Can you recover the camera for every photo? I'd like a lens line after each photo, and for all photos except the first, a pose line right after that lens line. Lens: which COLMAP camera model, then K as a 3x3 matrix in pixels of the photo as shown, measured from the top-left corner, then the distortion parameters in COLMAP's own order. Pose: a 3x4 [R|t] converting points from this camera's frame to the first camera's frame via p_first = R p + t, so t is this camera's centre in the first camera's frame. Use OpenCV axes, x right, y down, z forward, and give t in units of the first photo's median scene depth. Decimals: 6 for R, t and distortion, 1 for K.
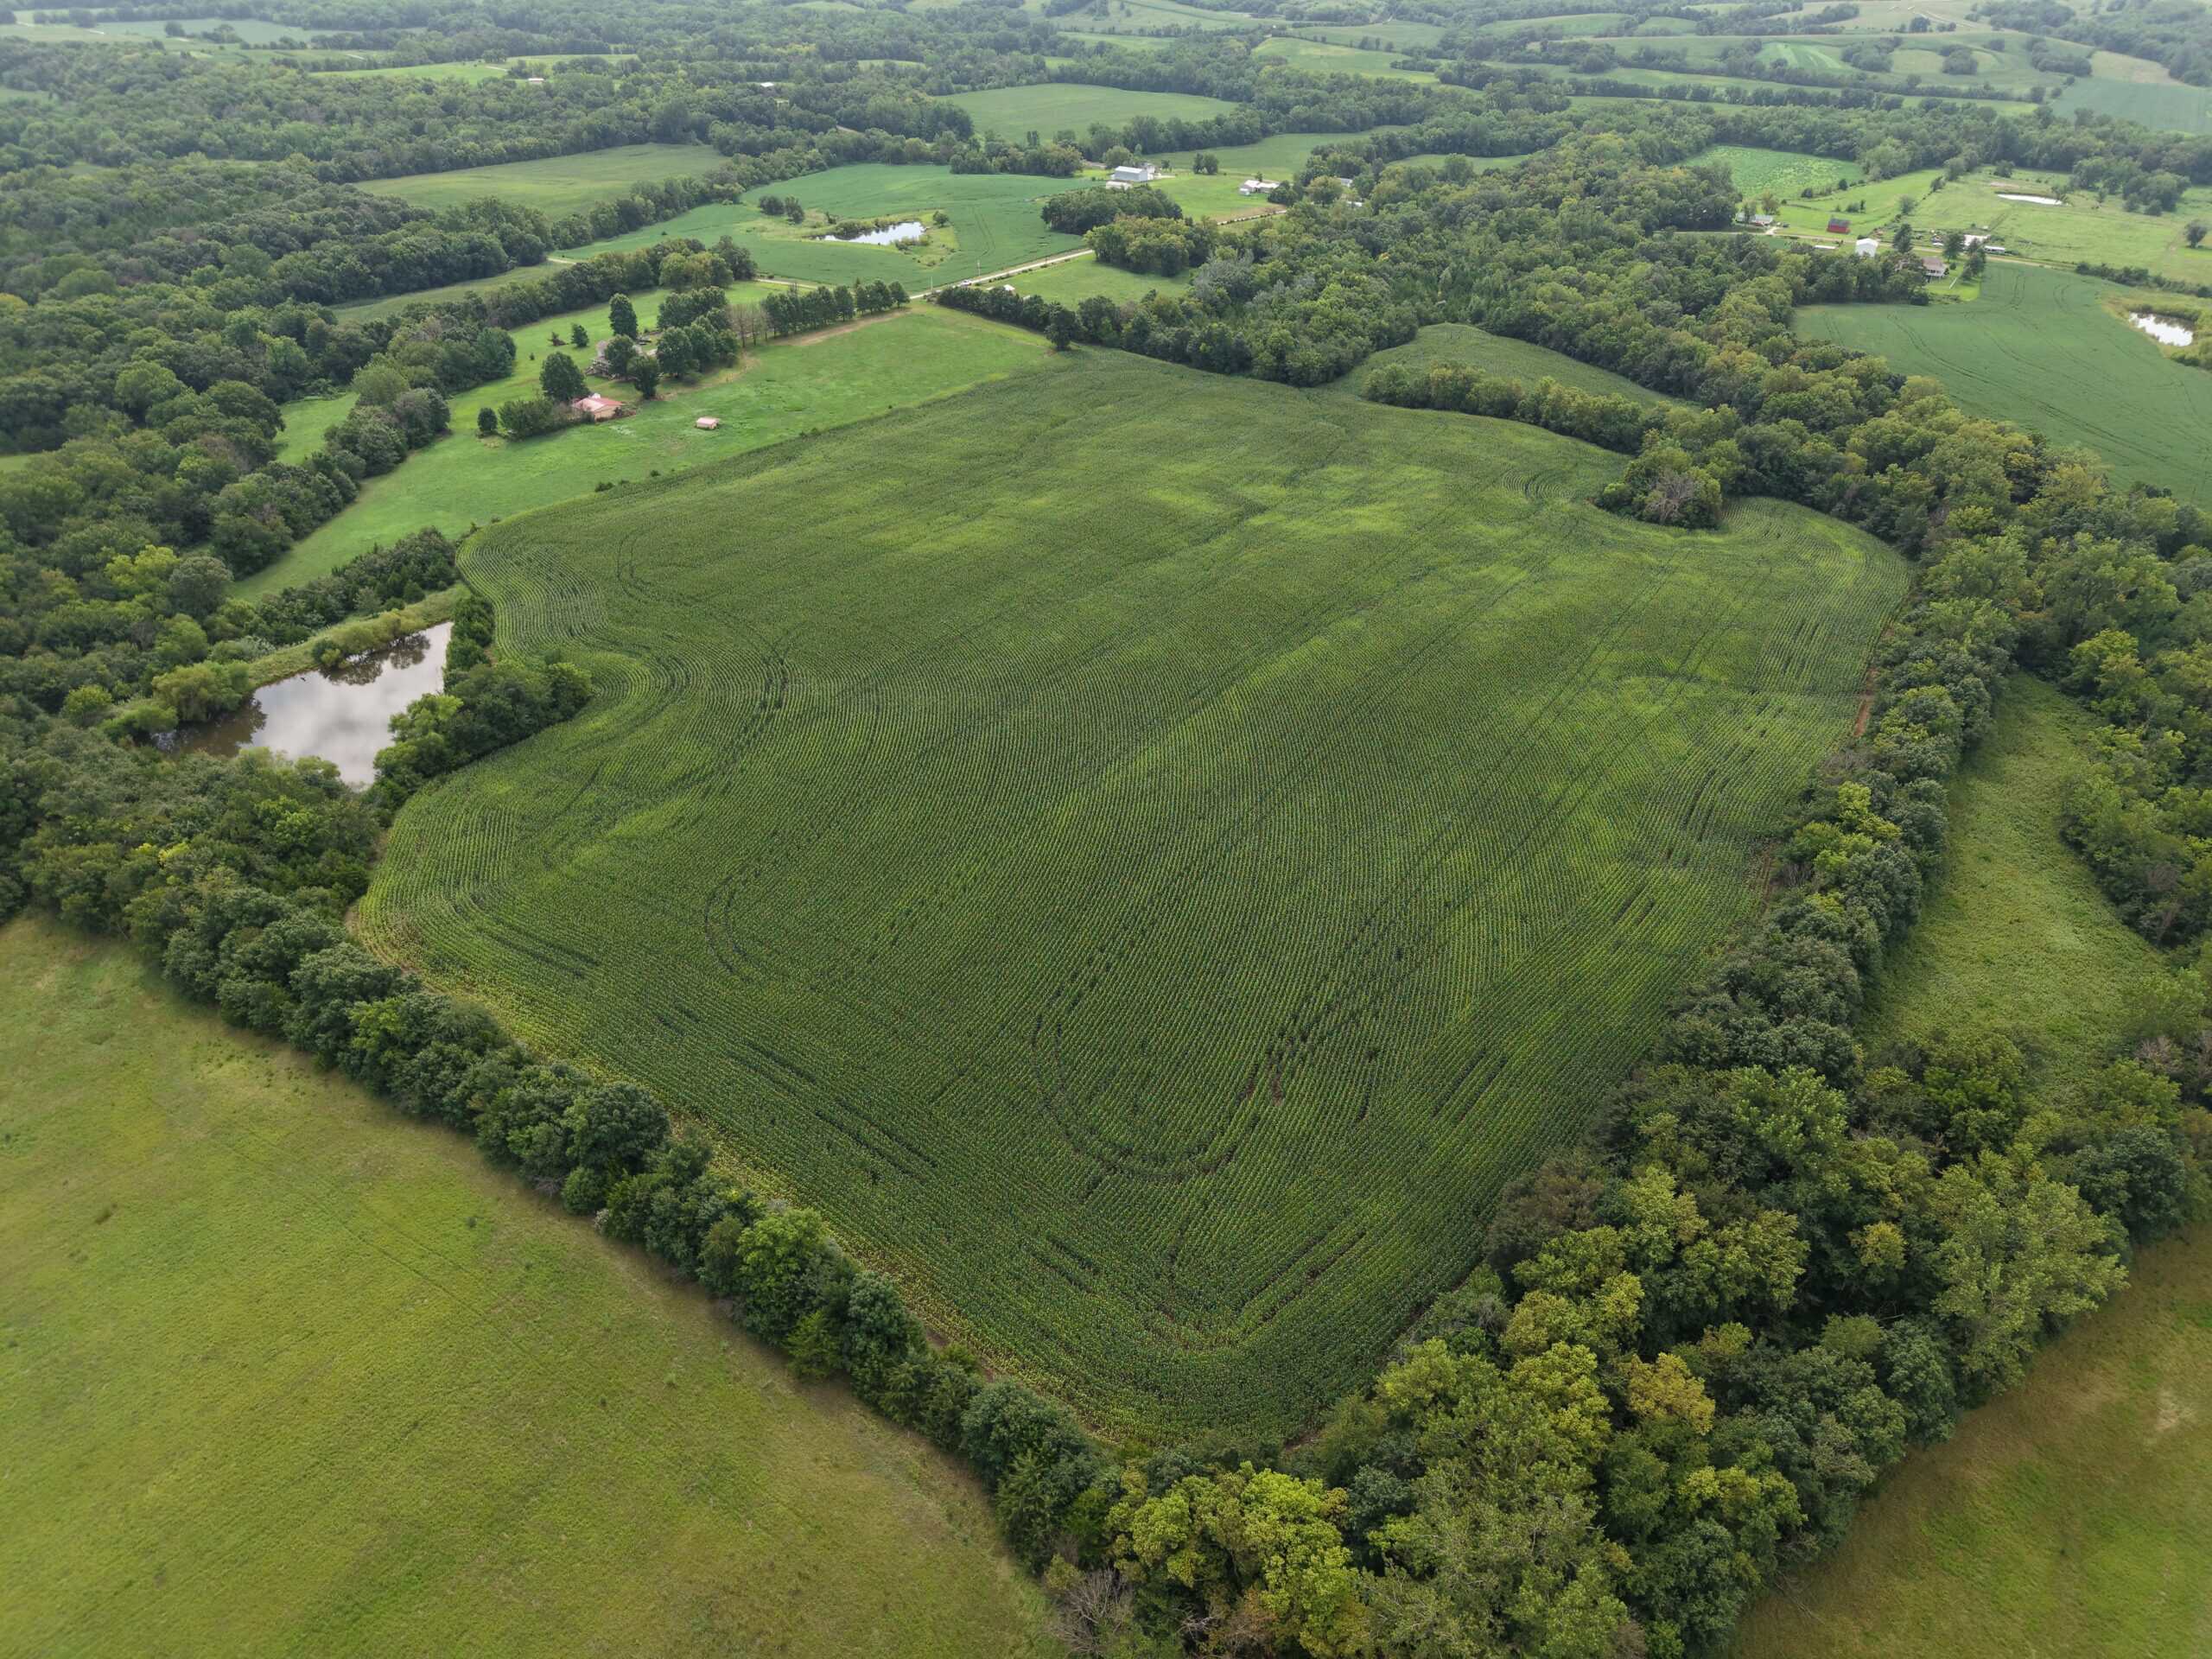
lens RADIAL K [[1487.8, 0, 1095.3], [0, 1487.8, 837.7], [0, 0, 1]] dist [0.020495, -0.013476]
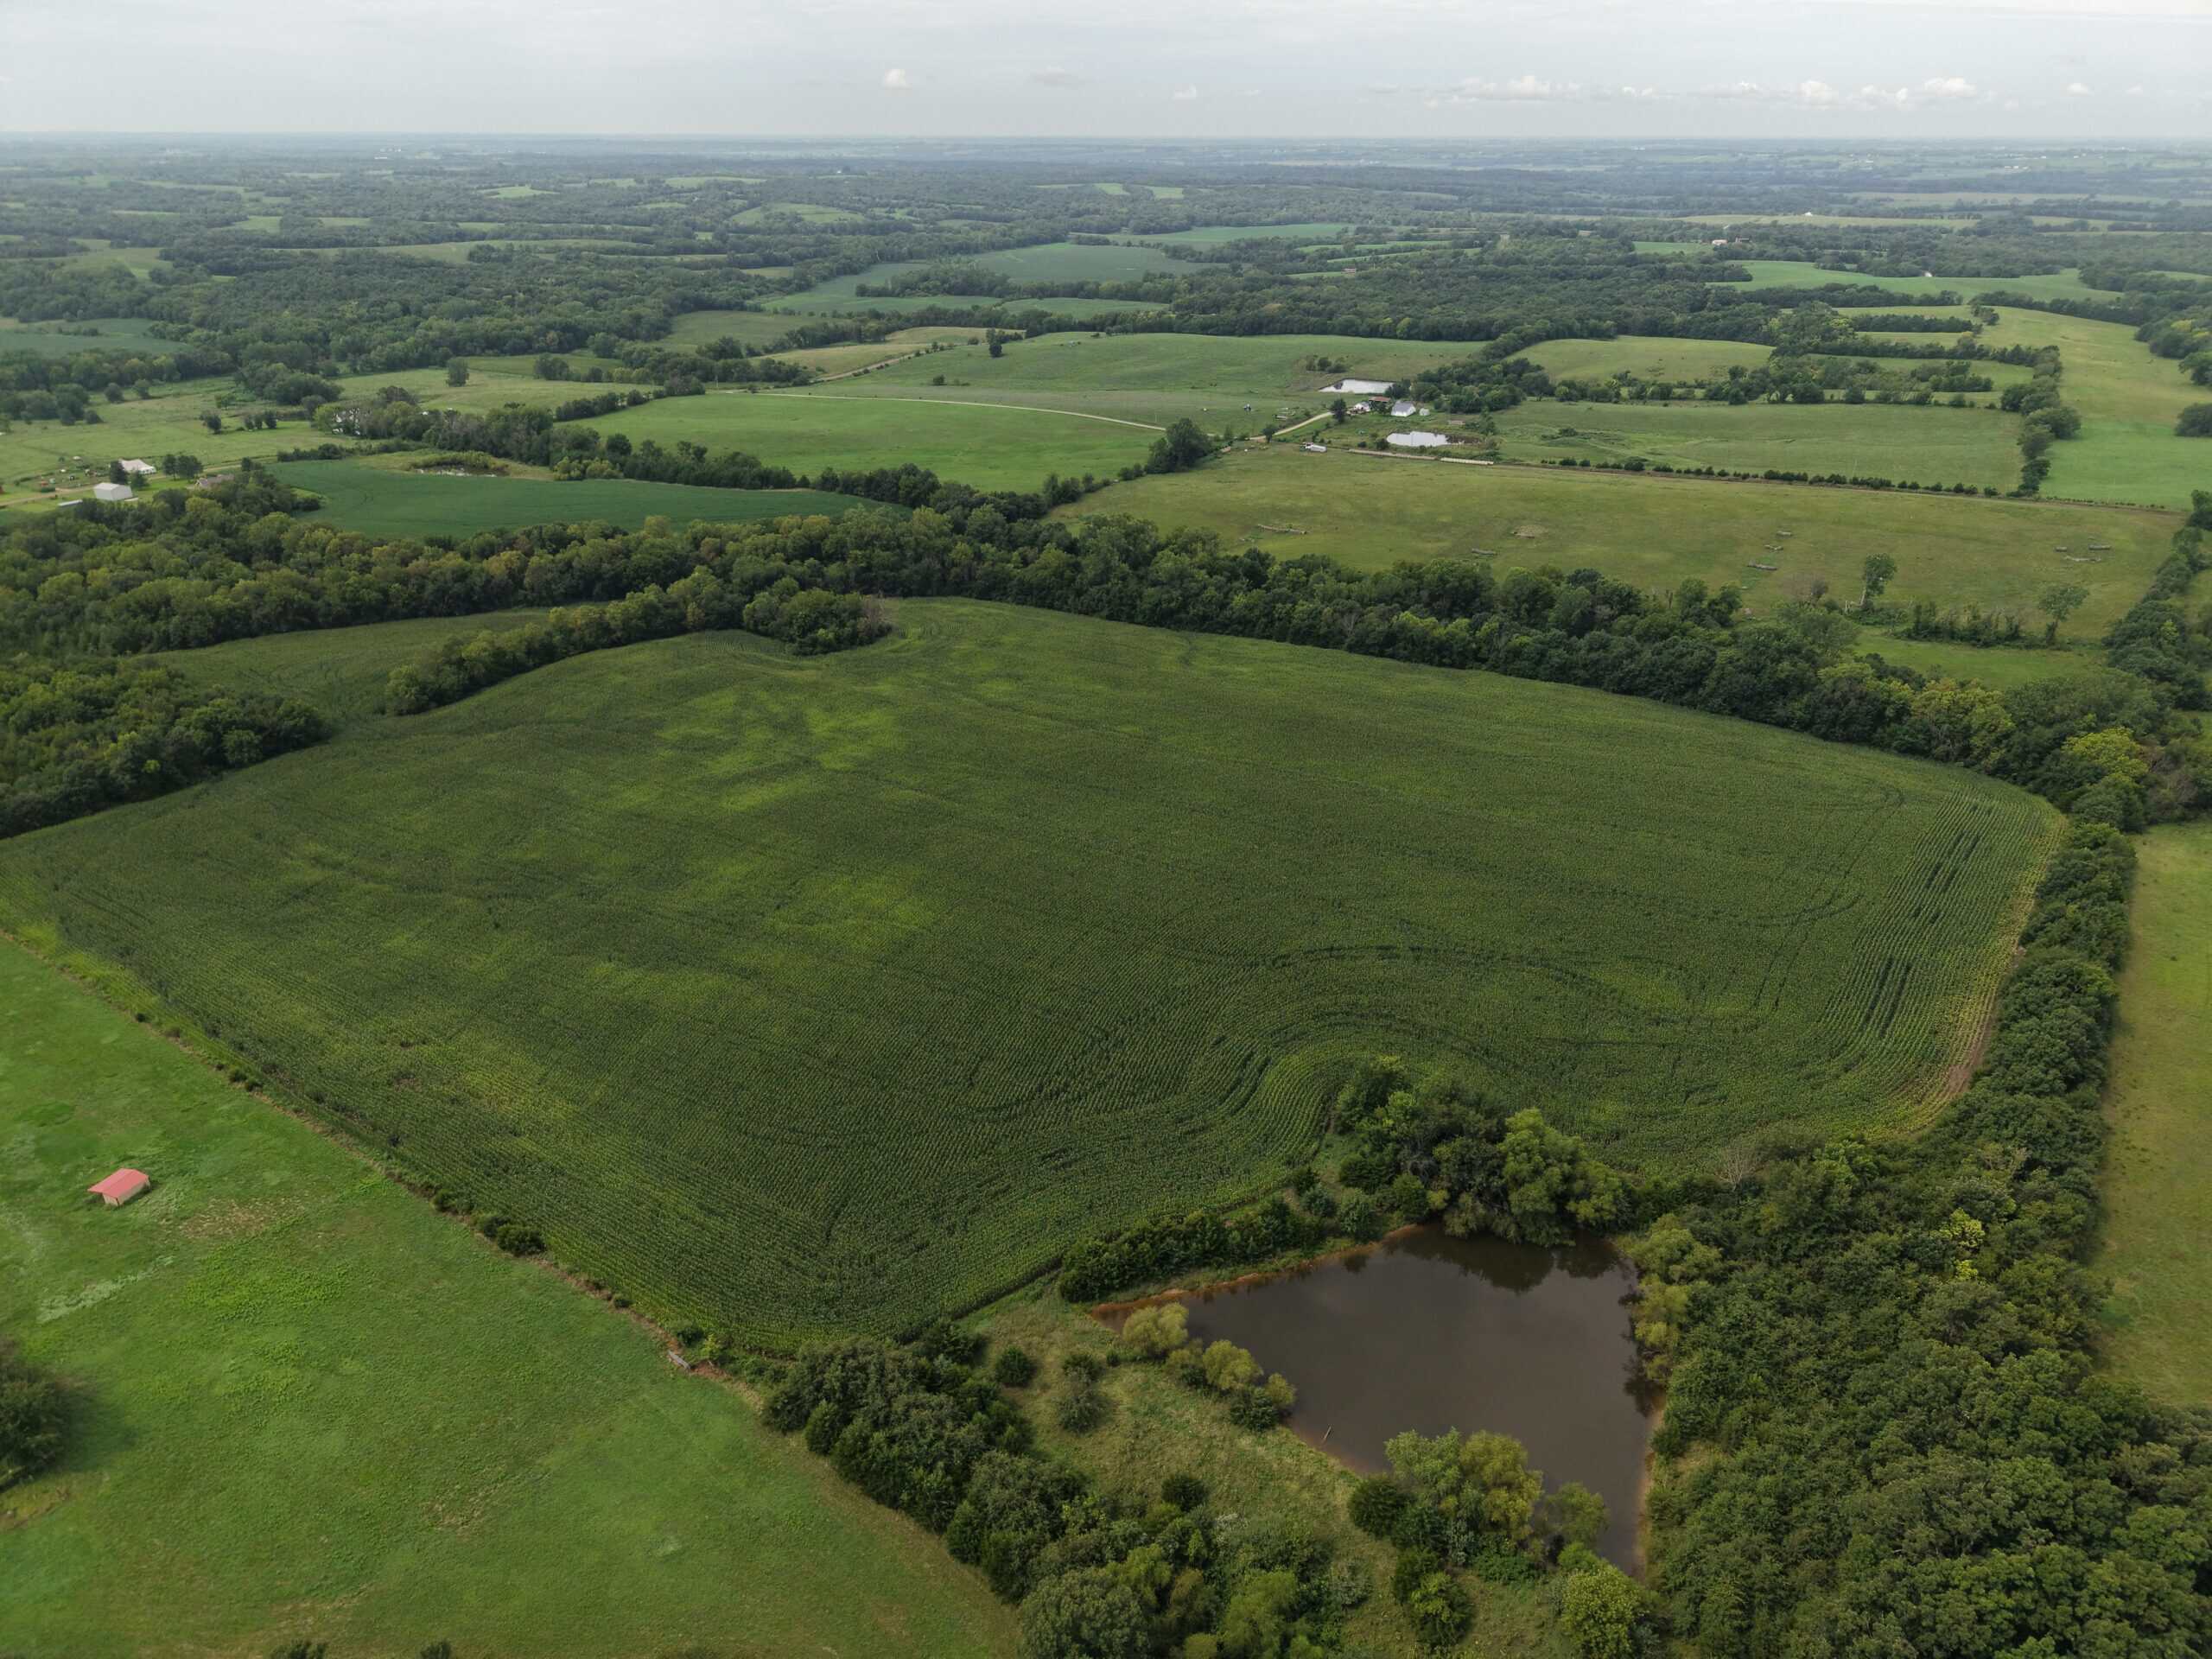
lens RADIAL K [[1487.8, 0, 1095.3], [0, 1487.8, 837.7], [0, 0, 1]] dist [0.020495, -0.013476]
pose [[0.017081, -0.438820, 0.898413, -0.680439], [0.543255, 0.758415, 0.360111, -0.389599], [-0.839394, 0.481916, 0.251346, 0.591868]]
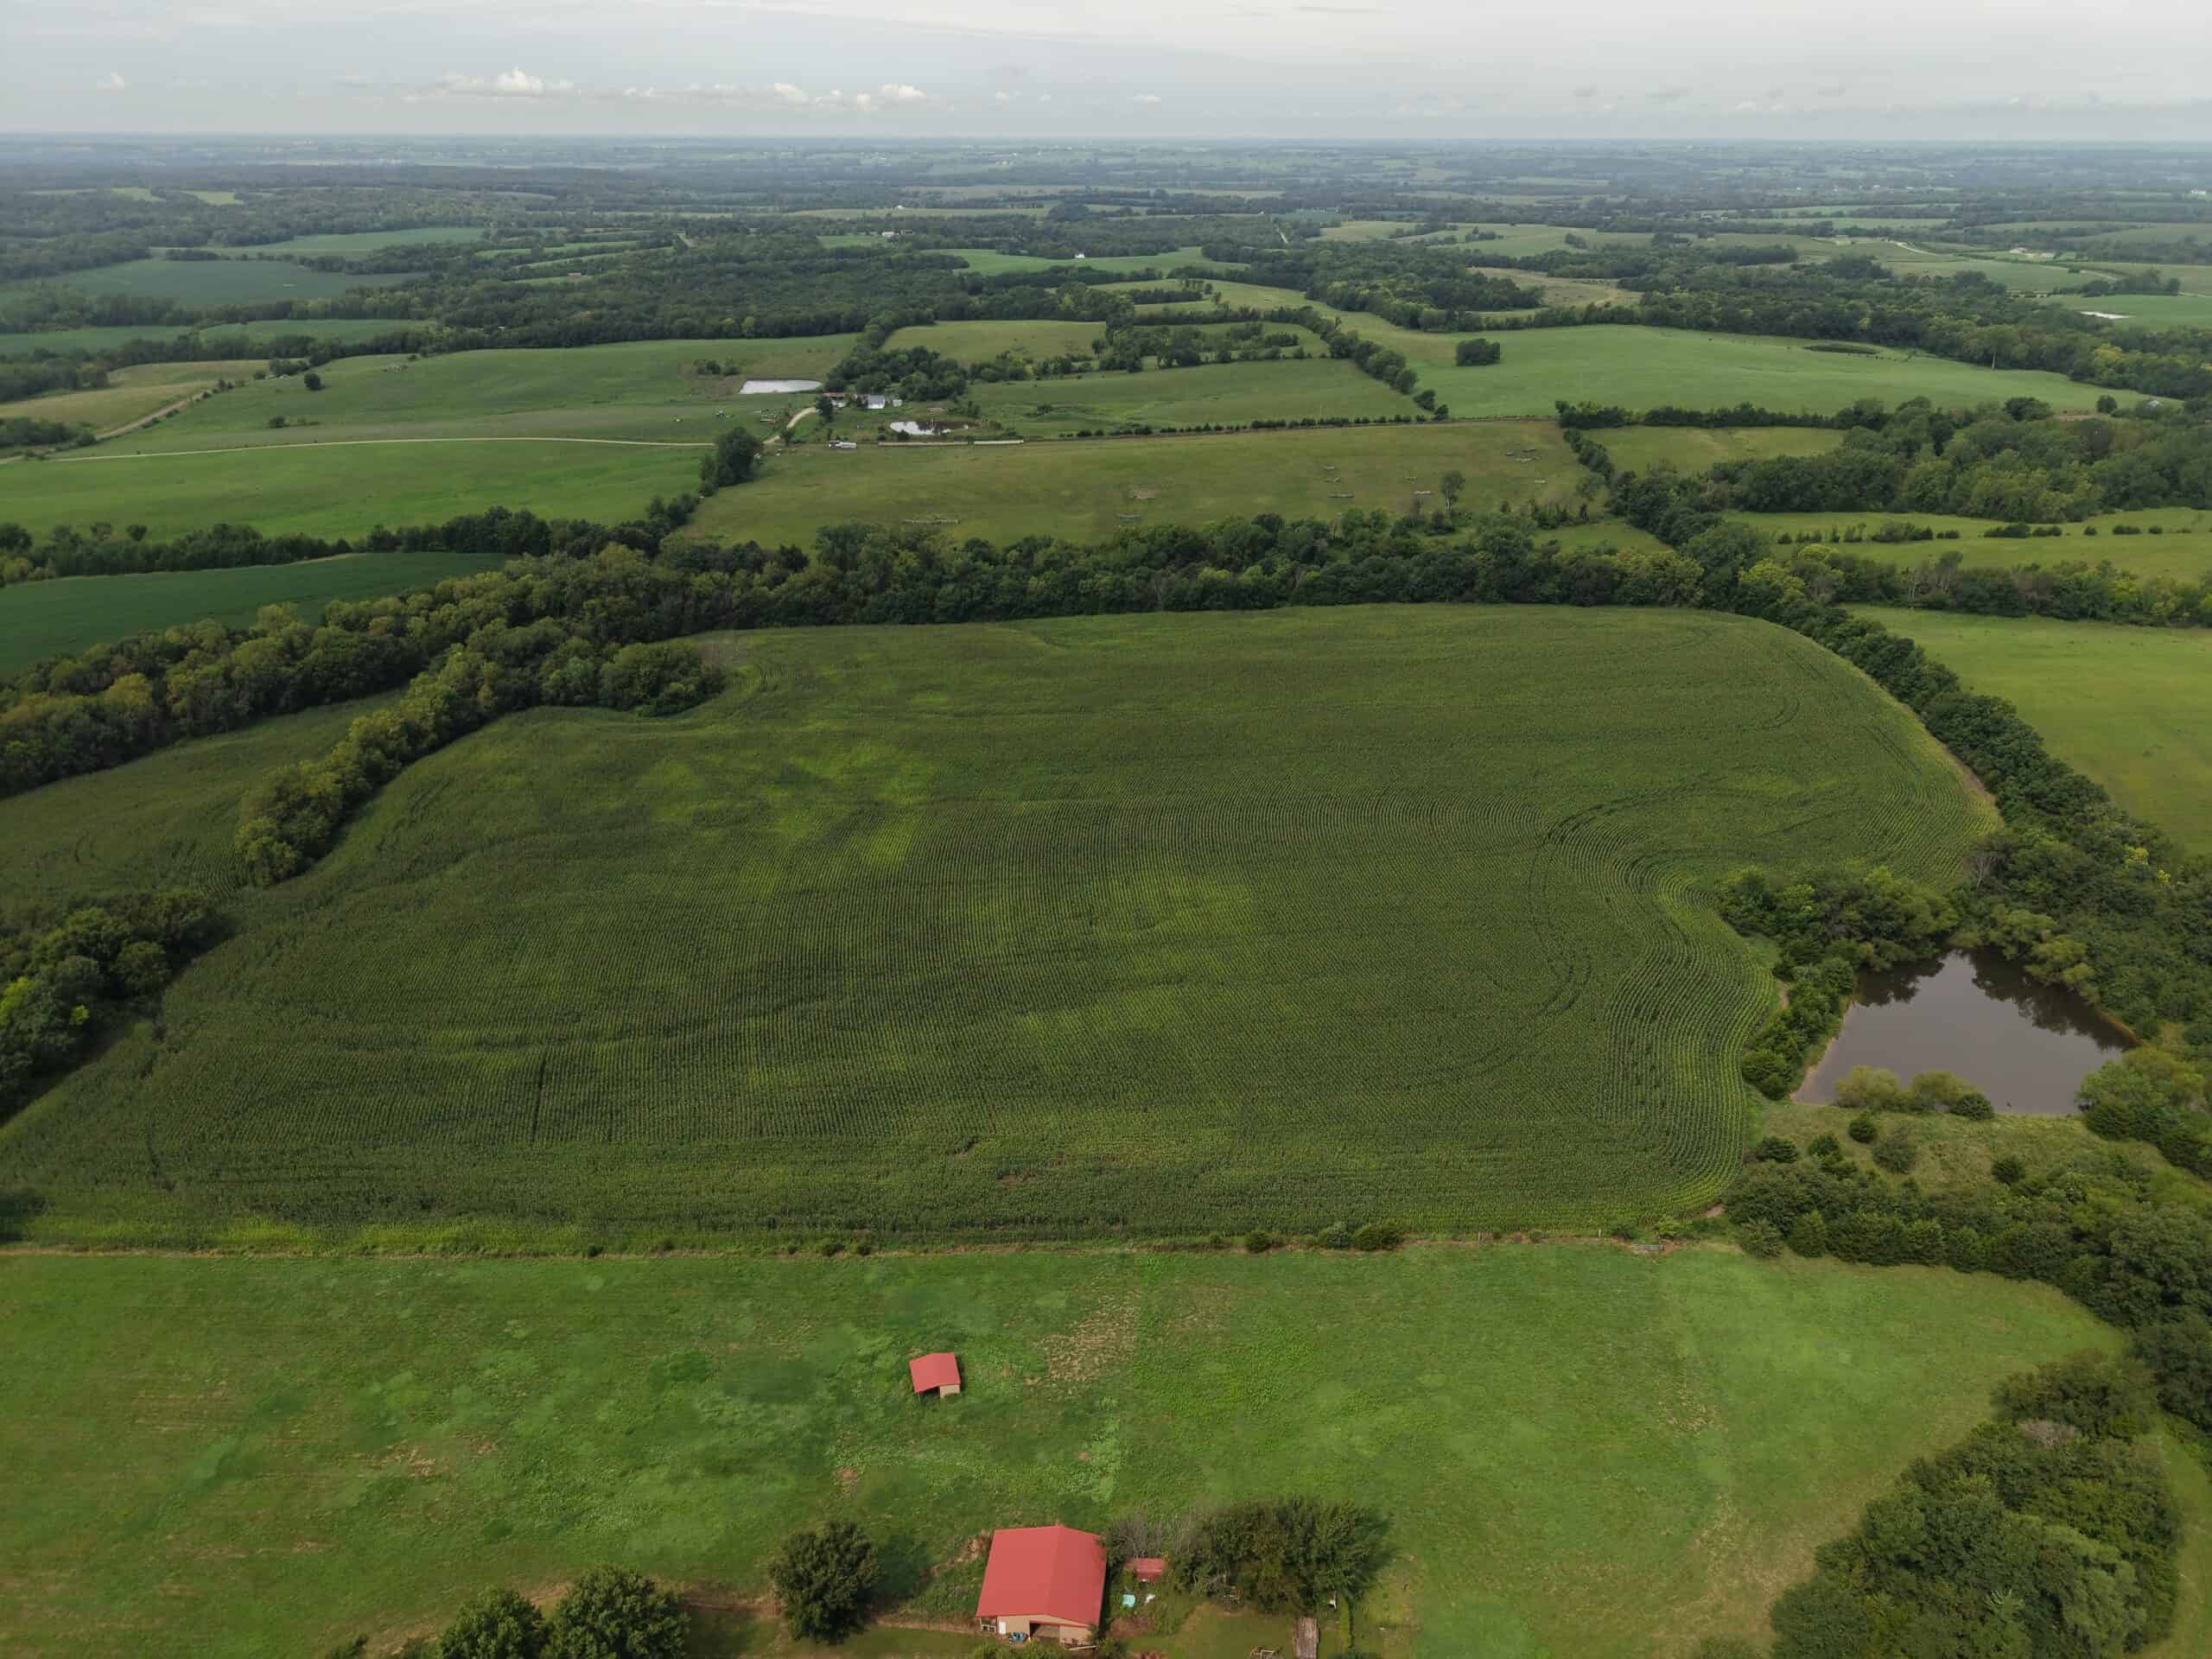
lens RADIAL K [[1487.8, 0, 1095.3], [0, 1487.8, 837.7], [0, 0, 1]] dist [0.020495, -0.013476]
pose [[-0.549060, -0.369553, 0.749643, -0.574003], [0.447893, 0.627166, 0.637225, -0.654717], [-0.705639, 0.685634, -0.178831, 0.997596]]
